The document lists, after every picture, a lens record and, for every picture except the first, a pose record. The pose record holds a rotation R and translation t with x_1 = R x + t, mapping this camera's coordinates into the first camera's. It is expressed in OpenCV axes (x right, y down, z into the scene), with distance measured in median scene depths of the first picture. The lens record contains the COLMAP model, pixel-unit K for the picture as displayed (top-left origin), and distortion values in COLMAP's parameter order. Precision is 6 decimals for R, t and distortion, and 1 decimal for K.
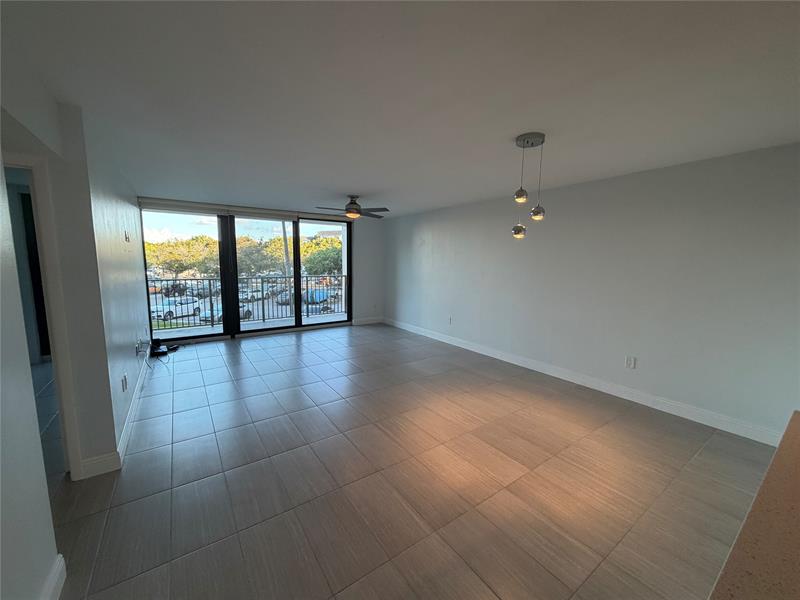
lens RADIAL K [[317.7, 0, 397.1], [0, 317.7, 300.7], [0, 0, 1]] dist [0.000633, 0.000875]
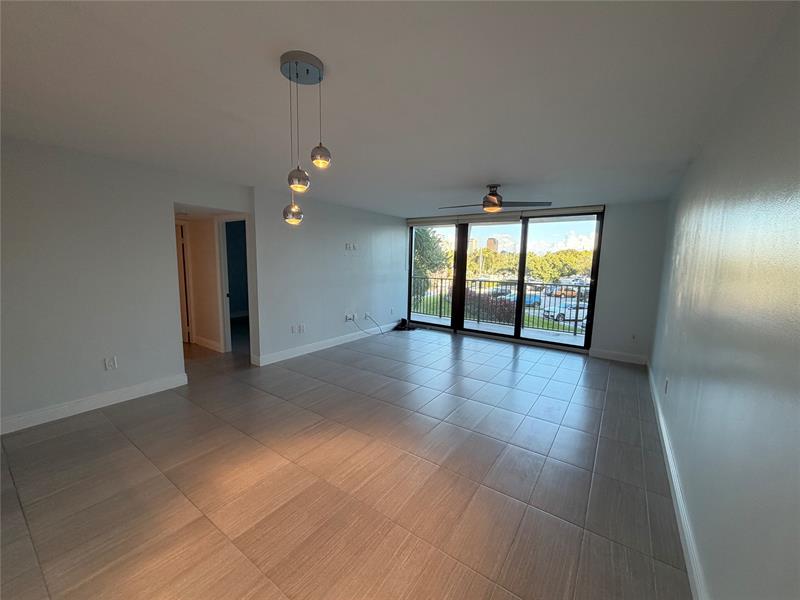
lens RADIAL K [[317.7, 0, 397.1], [0, 317.7, 300.7], [0, 0, 1]] dist [0.000633, 0.000875]
pose [[0.346343, 0.114903, -0.931045, 0.449156], [-0.136716, 0.988057, 0.071082, -0.046028], [0.928092, 0.102670, 0.357915, 0.394765]]
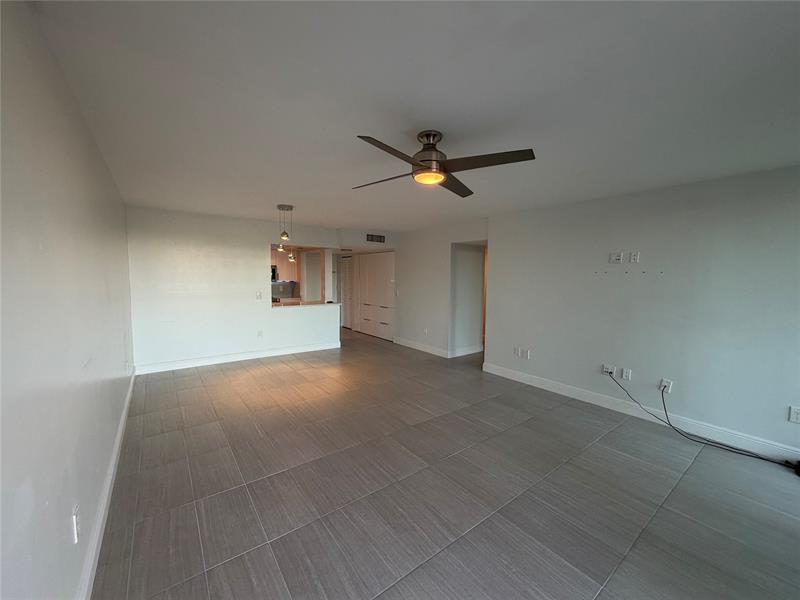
lens RADIAL K [[317.7, 0, 397.1], [0, 317.7, 300.7], [0, 0, 1]] dist [0.000633, 0.000875]
pose [[-0.998994, -0.017635, -0.041220, -0.062085], [-0.025865, 0.977667, 0.208561, -0.151087], [0.036622, 0.209418, -0.977140, 1.154857]]
